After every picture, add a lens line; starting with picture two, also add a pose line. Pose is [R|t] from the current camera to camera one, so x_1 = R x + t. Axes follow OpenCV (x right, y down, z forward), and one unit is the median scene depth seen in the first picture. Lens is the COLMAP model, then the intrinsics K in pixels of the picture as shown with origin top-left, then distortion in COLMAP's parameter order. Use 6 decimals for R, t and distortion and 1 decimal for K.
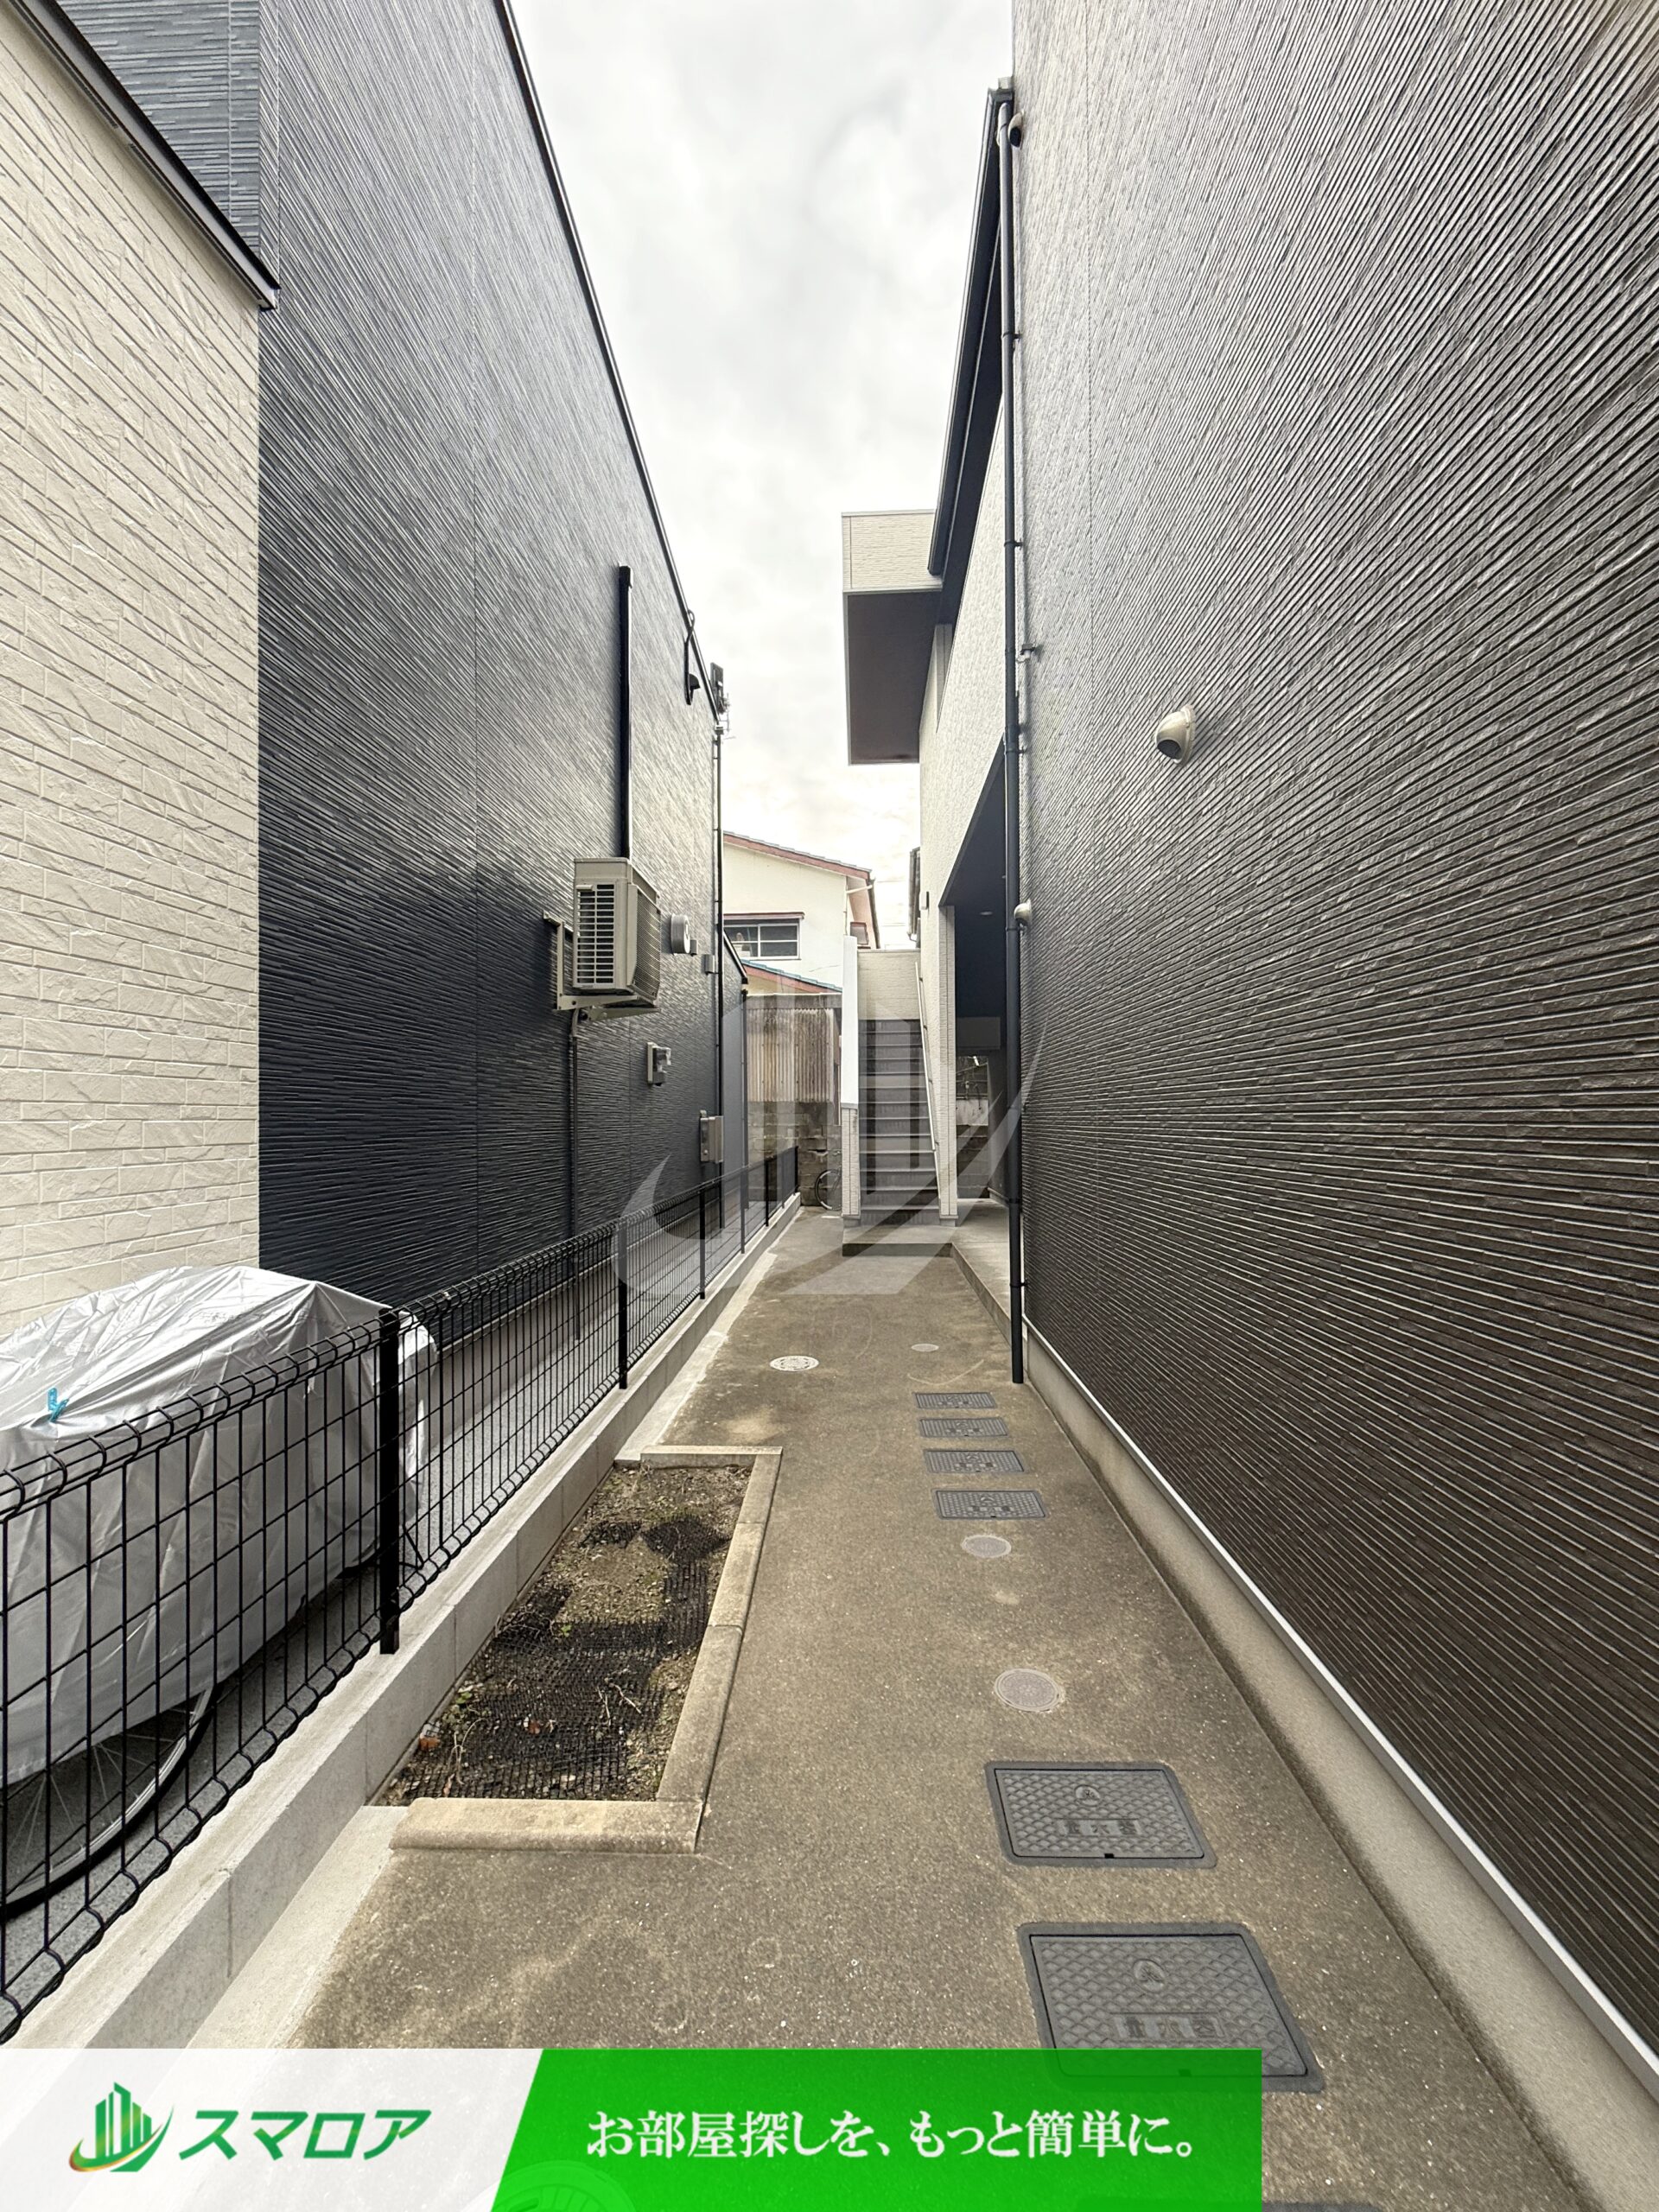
lens RADIAL K [[882.5, 0, 829.5], [0, 882.5, 1106.0], [0, 0, 1]] dist [0.001801, -0.000029]
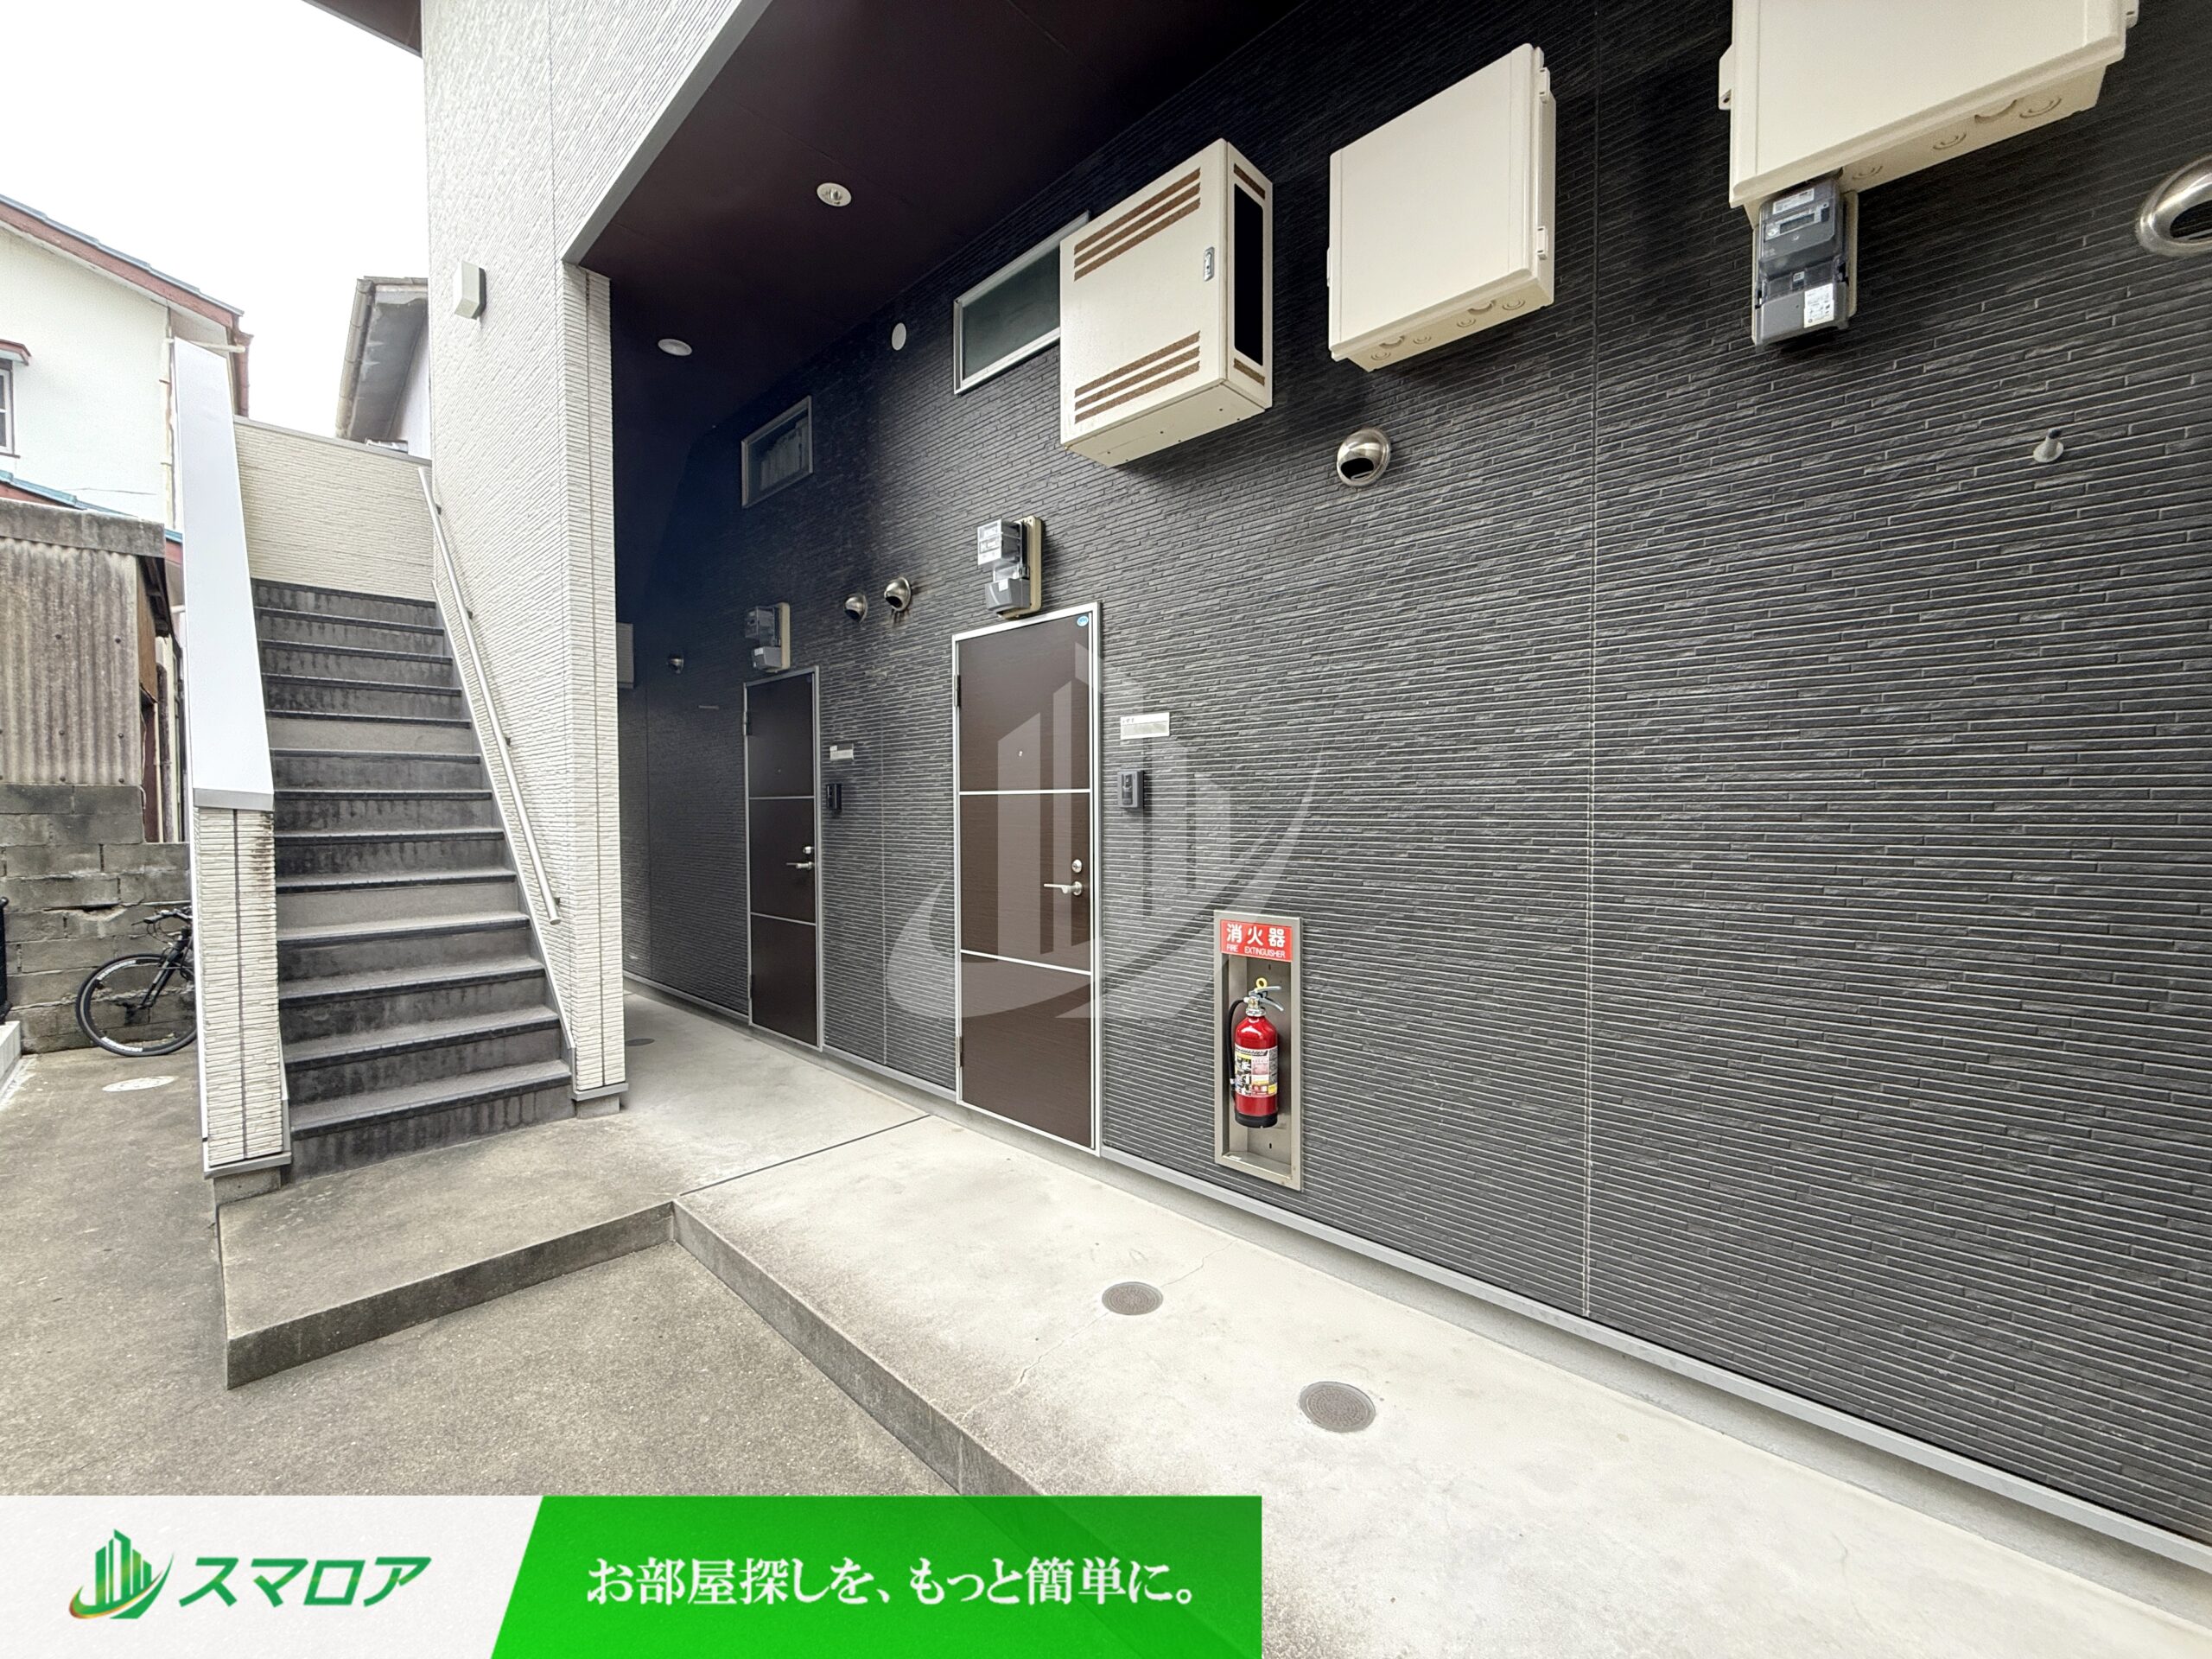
lens RADIAL K [[882.5, 0, 1102.5], [0, 882.5, 827.7], [0, 0, 1]] dist [0.001801, -0.000029]
pose [[0.668381, -0.013268, 0.743701, -0.003044], [-0.009094, 0.999620, 0.026006, -0.001378], [-0.743764, -0.024145, 0.668006, 0.506888]]
